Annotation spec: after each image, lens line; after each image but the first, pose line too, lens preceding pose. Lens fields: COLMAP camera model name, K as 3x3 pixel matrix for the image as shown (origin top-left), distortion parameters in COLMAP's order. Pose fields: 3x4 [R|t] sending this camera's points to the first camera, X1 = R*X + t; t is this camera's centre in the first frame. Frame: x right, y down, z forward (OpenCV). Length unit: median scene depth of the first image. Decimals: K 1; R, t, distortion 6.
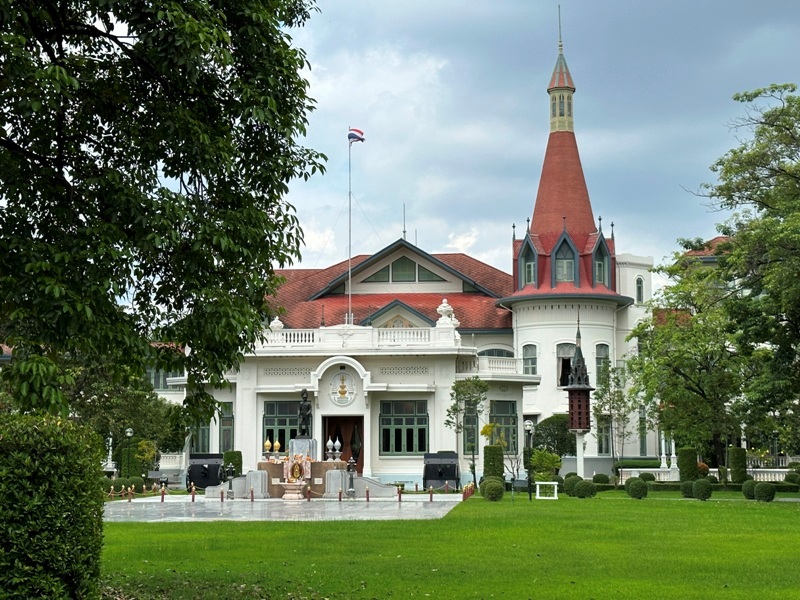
lens RADIAL K [[1329.0, 0, 400.0], [0, 1329.0, 299.9], [0, 0, 1]] dist [-0.058521, 0.000000]
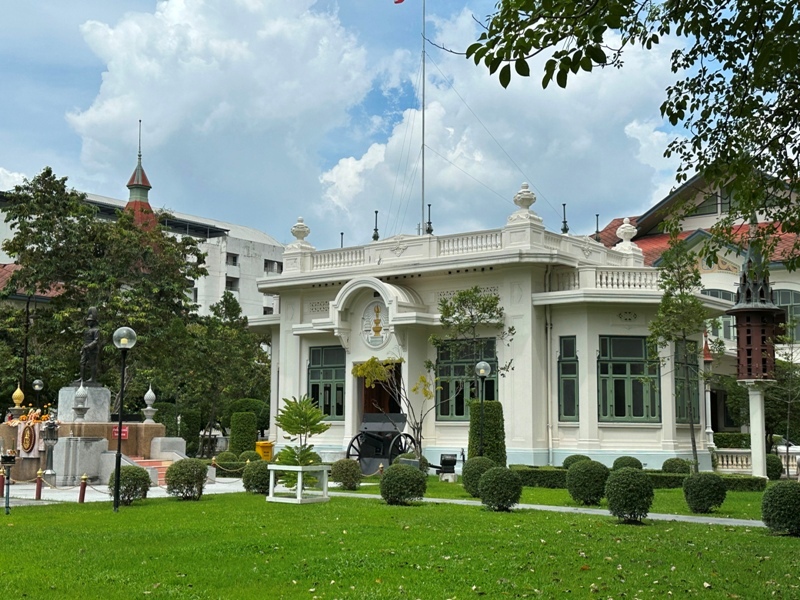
lens RADIAL K [[1047.7, 0, 400.0], [0, 1047.7, 299.5], [0, 0, 1]] dist [0.010246, 0.000000]
pose [[0.830978, -0.056932, -0.553385, 0.271929], [0.049747, 0.998369, -0.028011, 0.069906], [0.554077, -0.004252, 0.832454, 0.548745]]
